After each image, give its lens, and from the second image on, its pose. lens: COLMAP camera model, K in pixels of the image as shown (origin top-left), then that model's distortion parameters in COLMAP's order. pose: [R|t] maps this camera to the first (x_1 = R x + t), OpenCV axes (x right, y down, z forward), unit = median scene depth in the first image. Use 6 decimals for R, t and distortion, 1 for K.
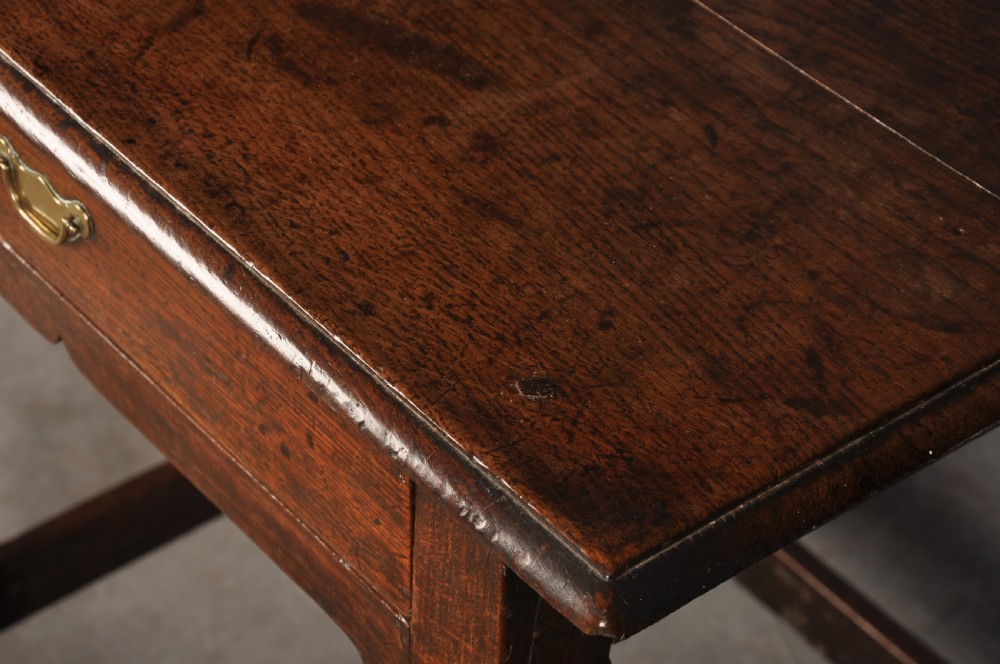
lens RADIAL K [[2630.3, 0, 502.5], [0, 2630.3, 345.7], [0, 0, 1]] dist [0.541886, 1.174669]
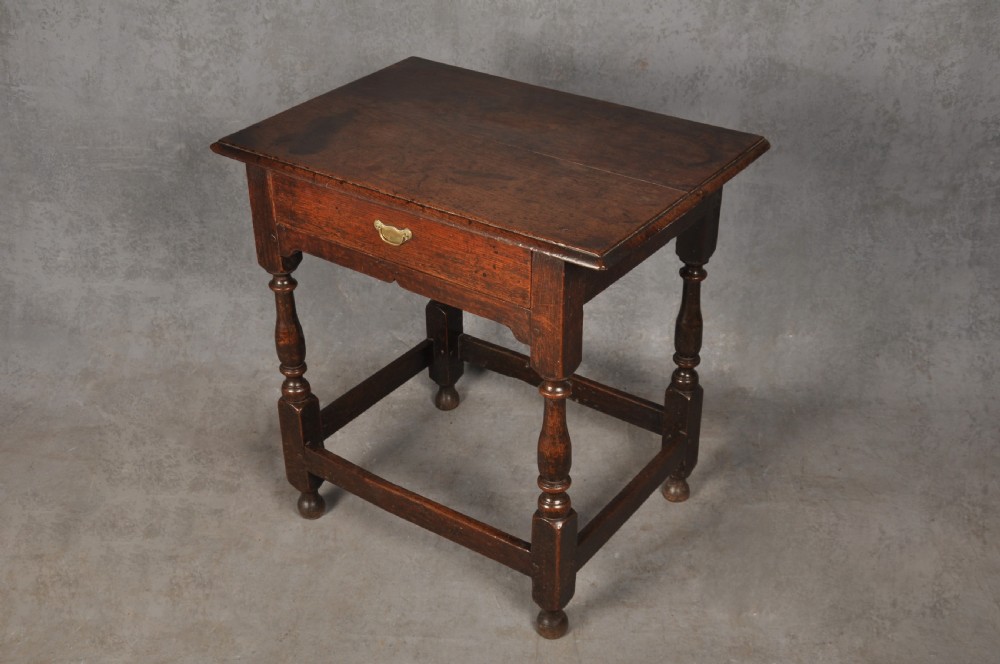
lens RADIAL K [[1145.9, 0, 503.8], [0, 1145.9, 332.3], [0, 0, 1]] dist [-0.006500, 0.271469]
pose [[0.961258, -0.156658, 0.226808, -0.443257], [0.193264, 0.969721, -0.149301, 0.370998], [-0.196551, 0.187351, 0.962428, -0.545851]]
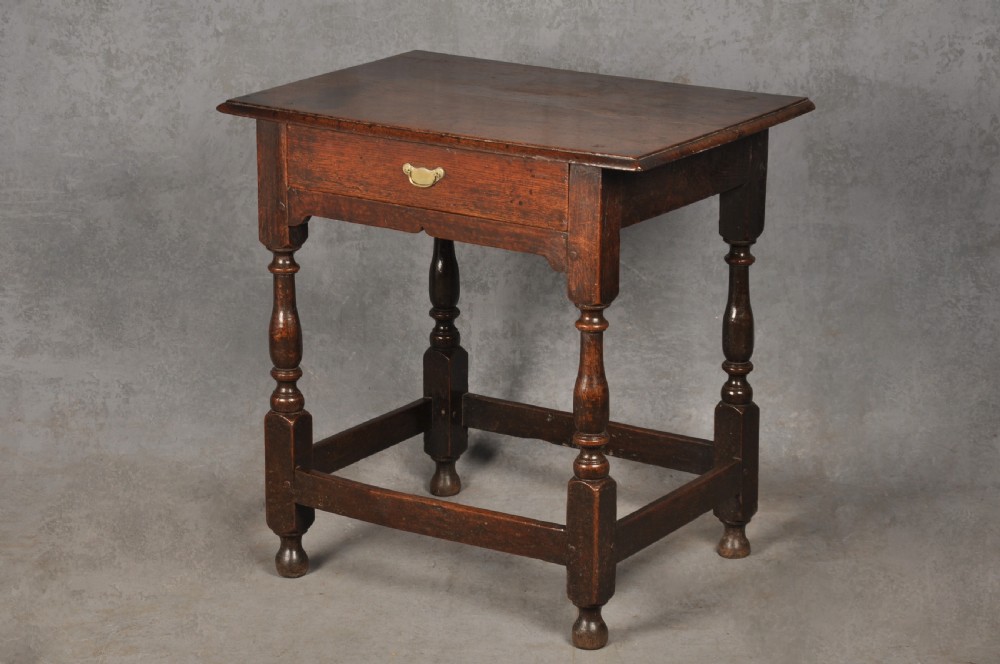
lens RADIAL K [[2630.3, 0, 502.5], [0, 2630.3, 345.7], [0, 0, 1]] dist [0.541886, 1.174669]
pose [[0.952055, -0.091223, 0.292009, -1.227689], [0.204564, 0.899562, -0.385931, 1.672907], [-0.227475, 0.427162, 0.875093, -2.179247]]
